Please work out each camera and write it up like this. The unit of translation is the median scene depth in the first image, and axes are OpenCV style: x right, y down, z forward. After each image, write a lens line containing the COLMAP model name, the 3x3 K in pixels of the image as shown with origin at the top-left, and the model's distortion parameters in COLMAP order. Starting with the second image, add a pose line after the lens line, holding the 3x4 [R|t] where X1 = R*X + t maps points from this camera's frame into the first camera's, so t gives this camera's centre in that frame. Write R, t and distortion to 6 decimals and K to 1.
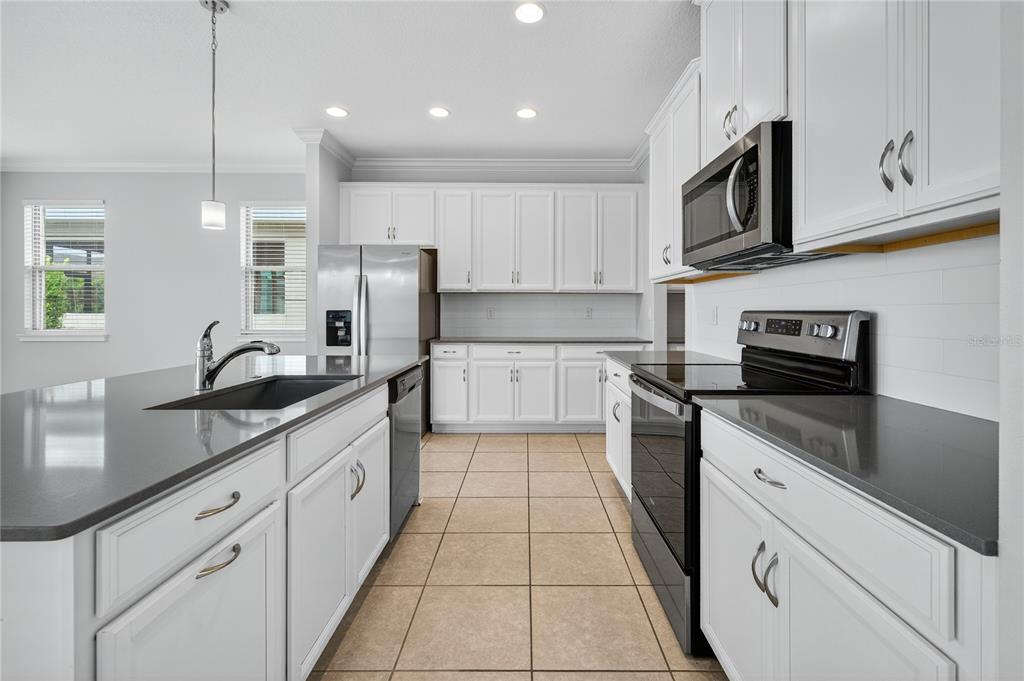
lens RADIAL K [[445.8, 0, 524.2], [0, 445.8, 307.9], [0, 0, 1]] dist [-0.000930, -0.000211]
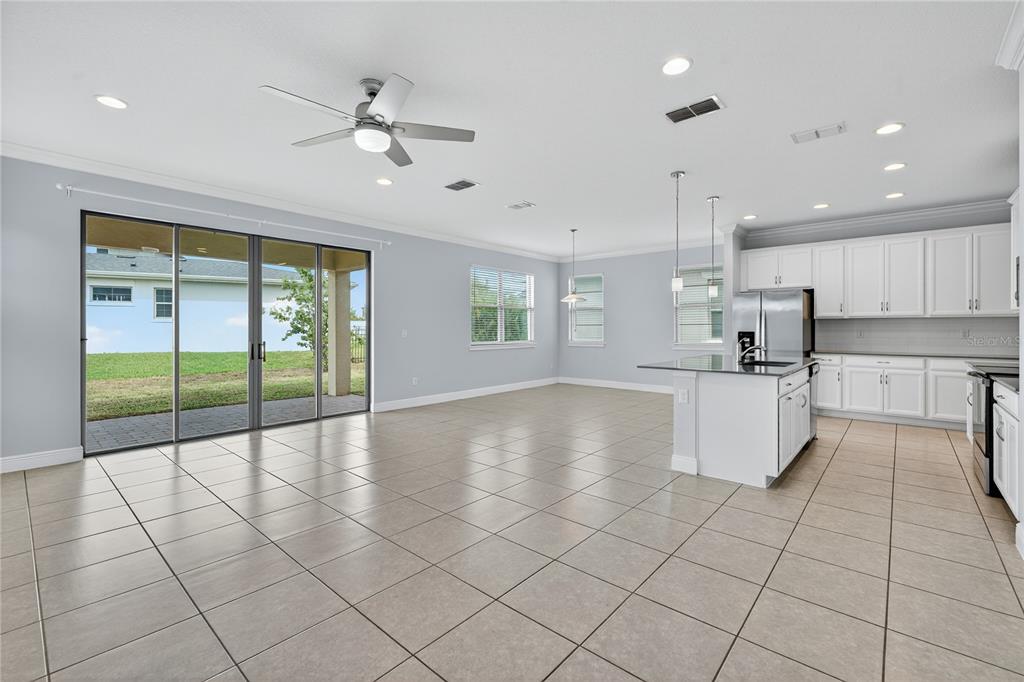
lens RADIAL K [[446.1, 0, 514.6], [0, 446.1, 329.6], [0, 0, 1]] dist [-0.001628, -0.000202]
pose [[0.755601, -0.000936, -0.655032, 0.017717], [0.009075, 0.999918, 0.009039, -0.023322], [0.654970, -0.012774, 0.755547, -0.771261]]
